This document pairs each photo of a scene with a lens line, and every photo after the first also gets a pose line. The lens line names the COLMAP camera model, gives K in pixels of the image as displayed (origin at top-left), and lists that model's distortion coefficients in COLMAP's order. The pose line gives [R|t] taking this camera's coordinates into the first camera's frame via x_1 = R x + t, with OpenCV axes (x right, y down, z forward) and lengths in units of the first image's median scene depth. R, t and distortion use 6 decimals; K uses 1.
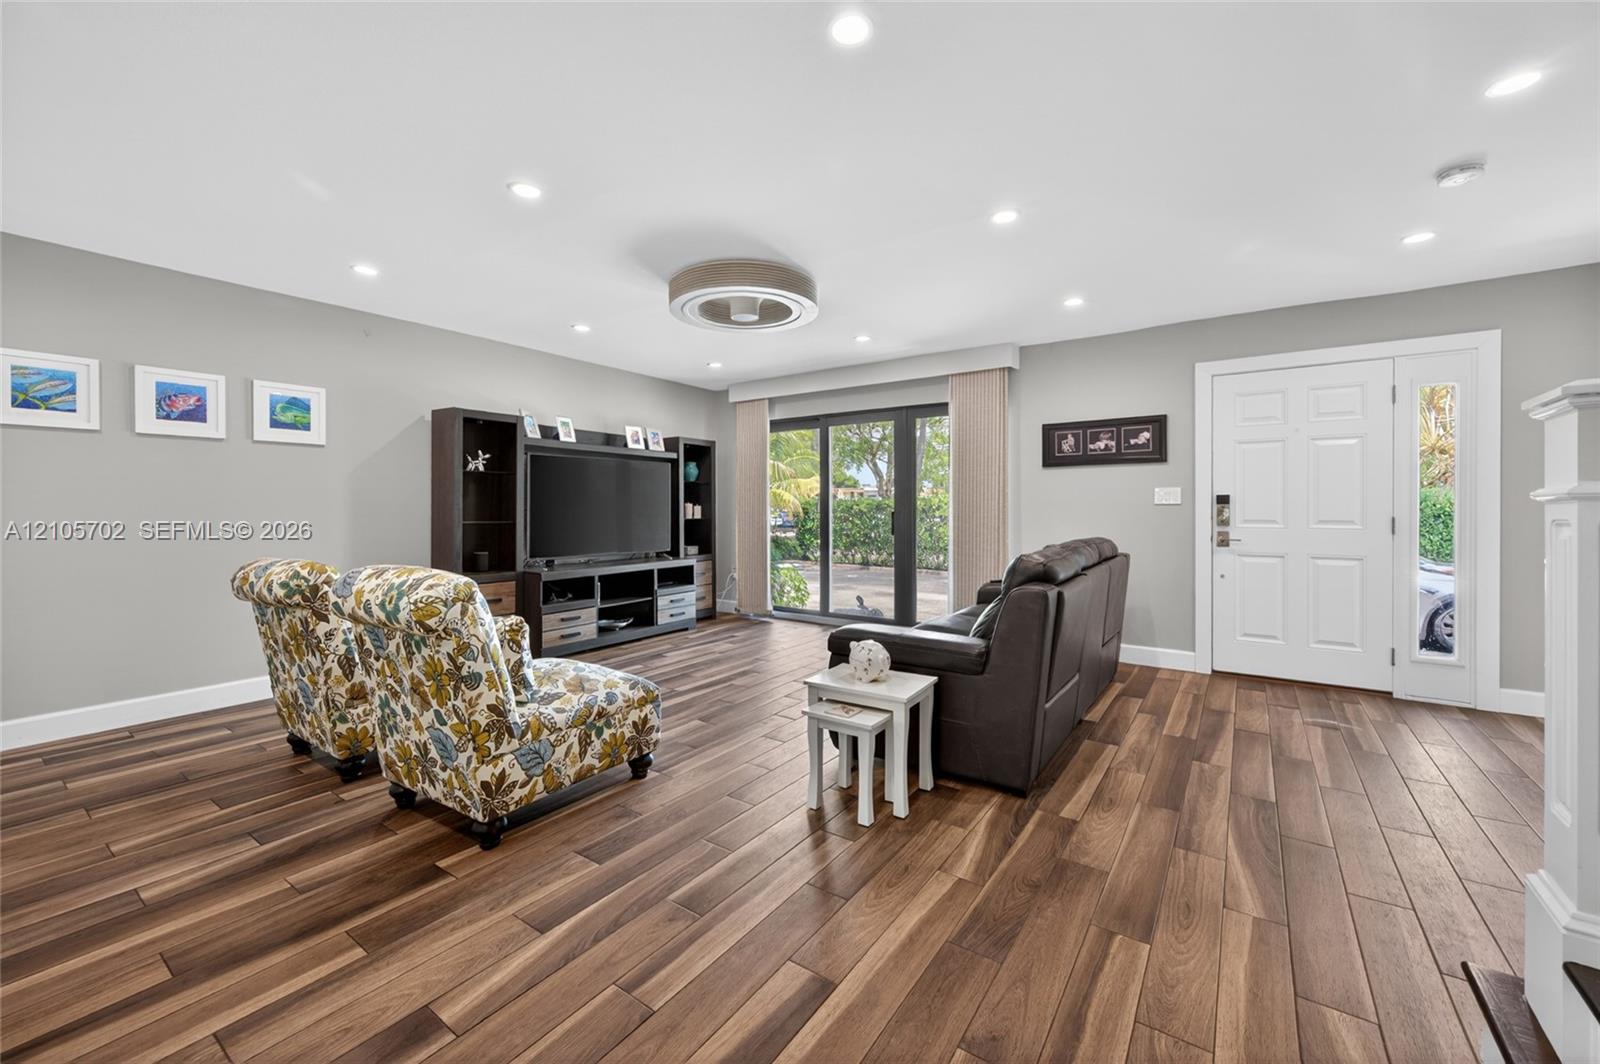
lens RADIAL K [[635.2, 0, 779.7], [0, 635.2, 509.0], [0, 0, 1]] dist [0.002551, -0.000096]
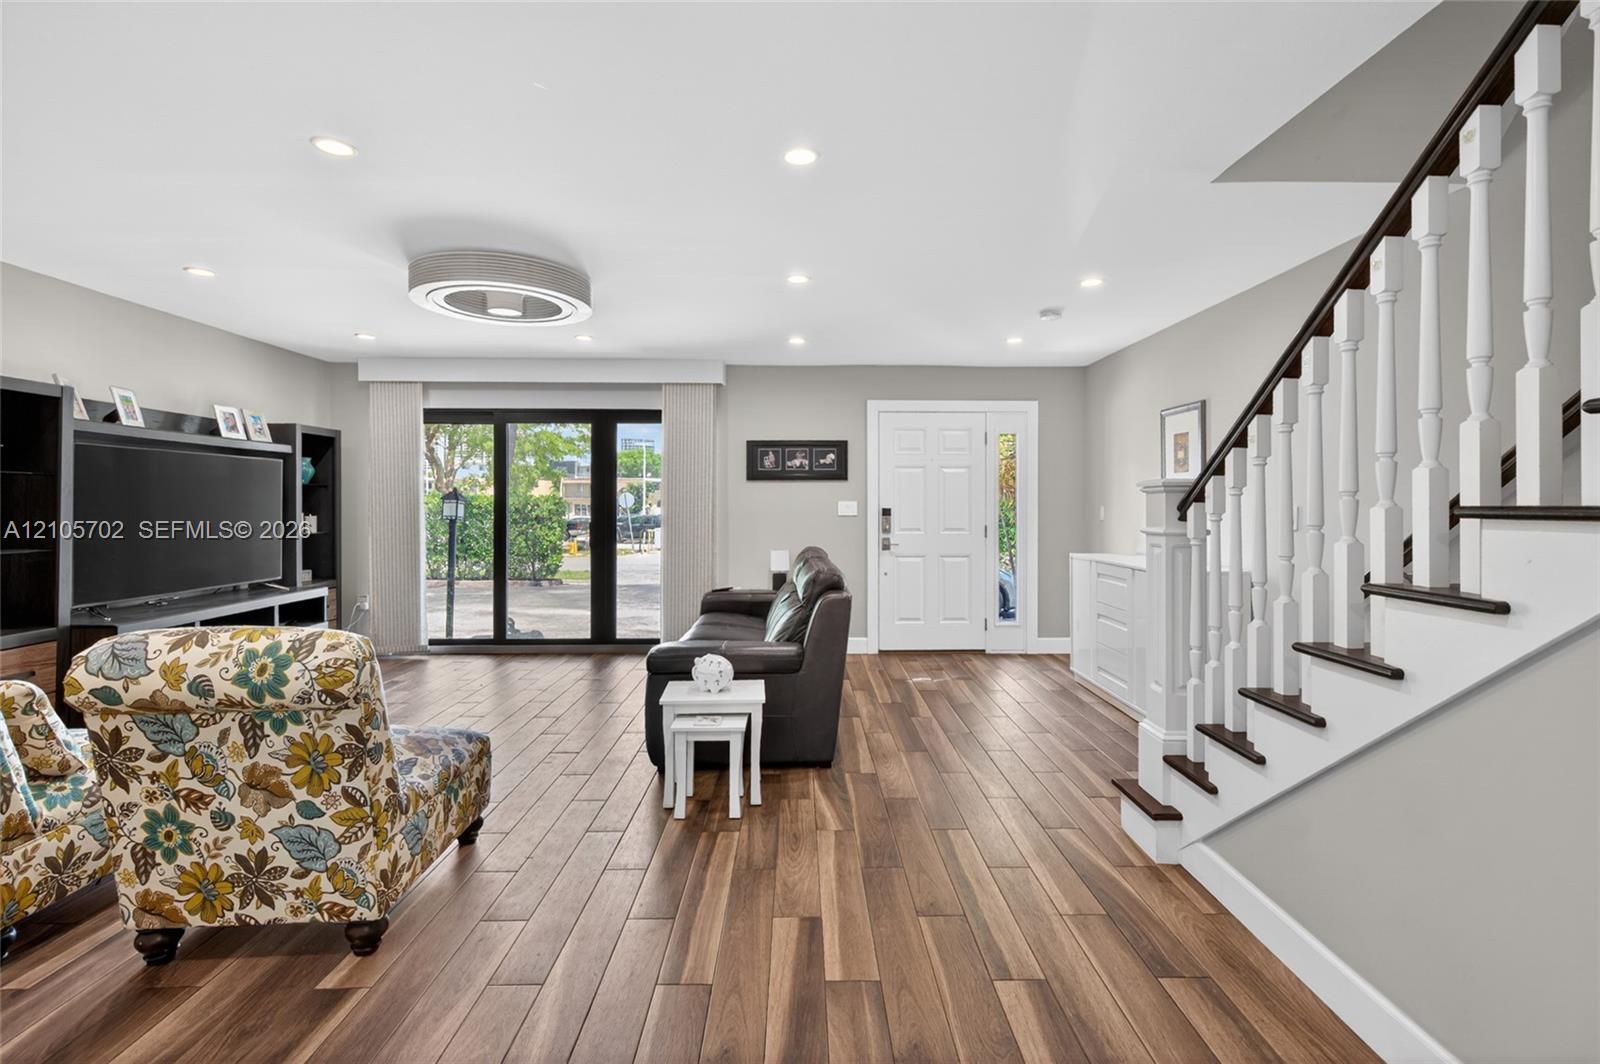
lens RADIAL K [[744.0, 0, 796.0], [0, 744.0, 504.1], [0, 0, 1]] dist [0.000180, -0.000239]
pose [[0.803590, -0.000097, 0.595183, -0.318152], [-0.000139, 1.000000, 0.000351, -0.031693], [-0.595183, -0.000365, 0.803590, -0.066239]]
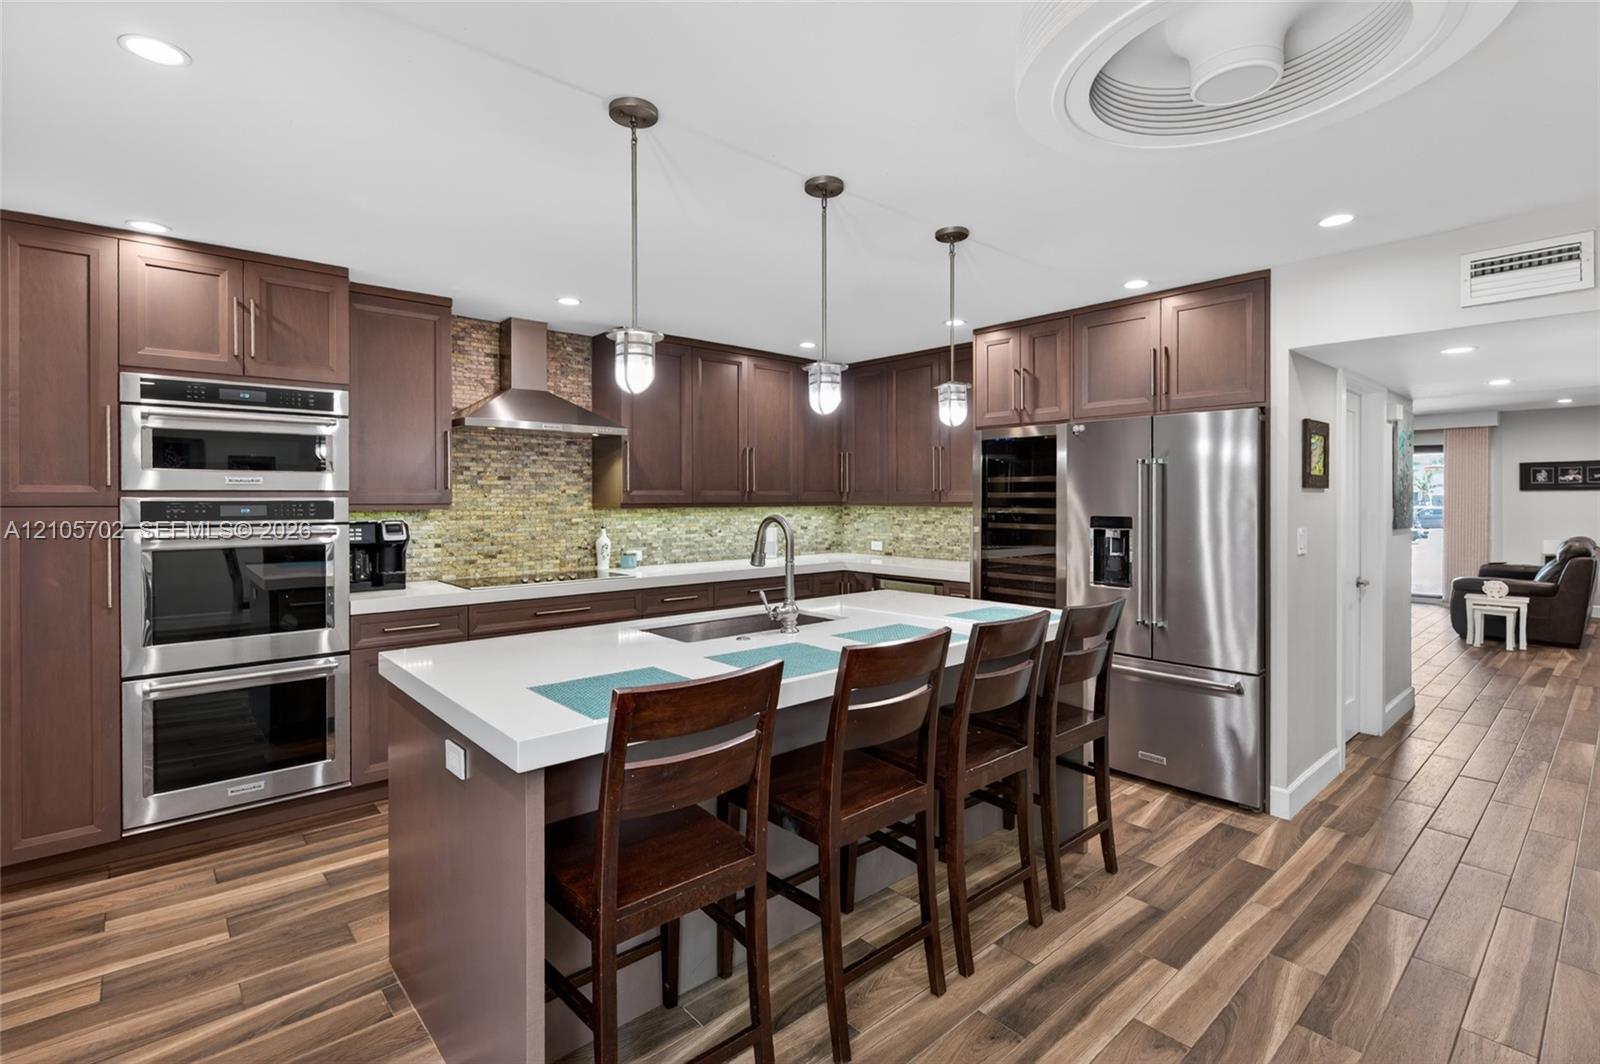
lens RADIAL K [[744.0, 0, 796.0], [0, 744.0, 504.1], [0, 0, 1]] dist [0.000180, -0.000239]
pose [[0.979068, -0.003294, -0.203505, -1.115372], [0.004012, 0.999987, 0.003115, -0.055406], [0.203492, -0.003867, 0.979069, -1.332672]]
